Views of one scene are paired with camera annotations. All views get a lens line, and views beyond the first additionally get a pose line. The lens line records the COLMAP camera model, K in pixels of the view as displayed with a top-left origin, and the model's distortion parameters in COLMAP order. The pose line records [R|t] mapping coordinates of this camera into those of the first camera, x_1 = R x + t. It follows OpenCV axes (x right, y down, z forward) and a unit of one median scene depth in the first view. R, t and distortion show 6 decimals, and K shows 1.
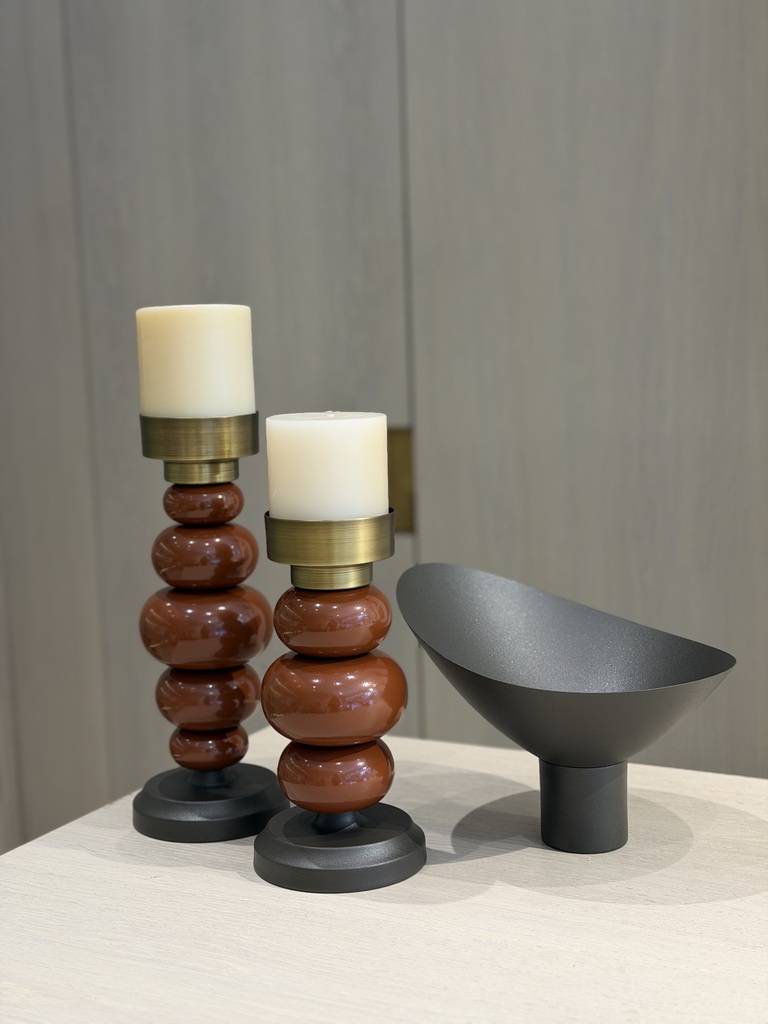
lens RADIAL K [[1448.1, 0, 381.9], [0, 1448.1, 511.2], [0, 0, 1]] dist [0.104120, 0.000000]
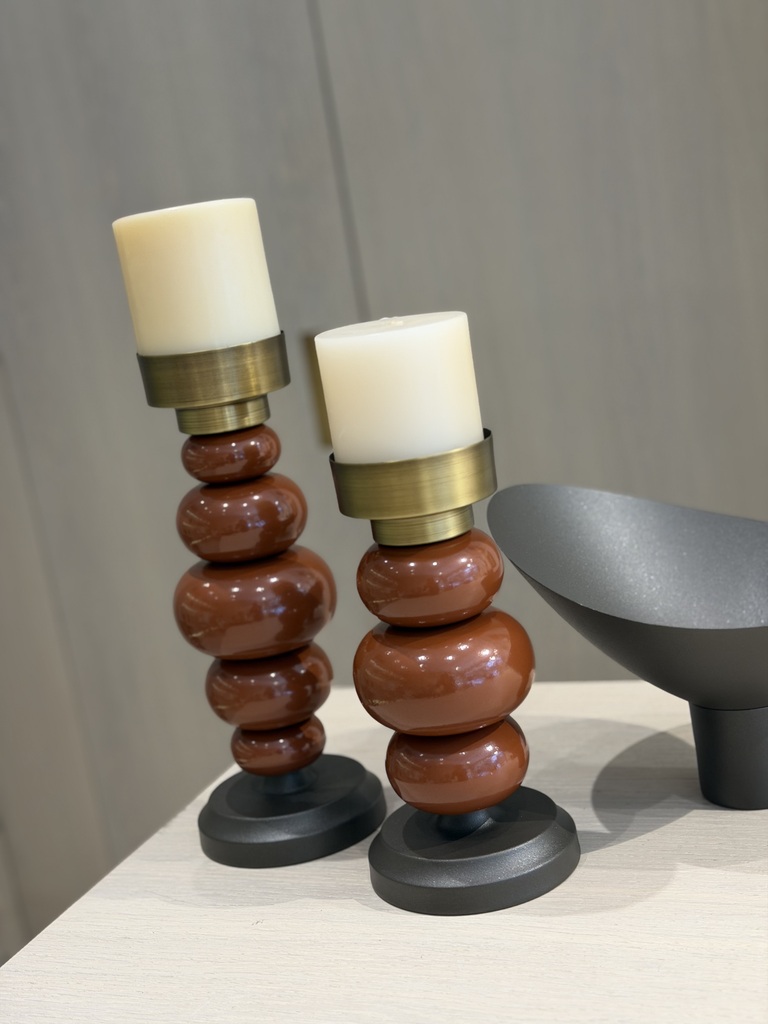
lens RADIAL K [[1448.1, 0, 417.3], [0, 1448.1, 532.2], [0, 0, 1]] dist [0.104120, 0.000000]
pose [[0.986233, -0.144552, 0.080310, -0.093932], [0.137019, 0.986239, 0.092511, -0.023684], [-0.092578, -0.080233, 0.992468, 0.190904]]
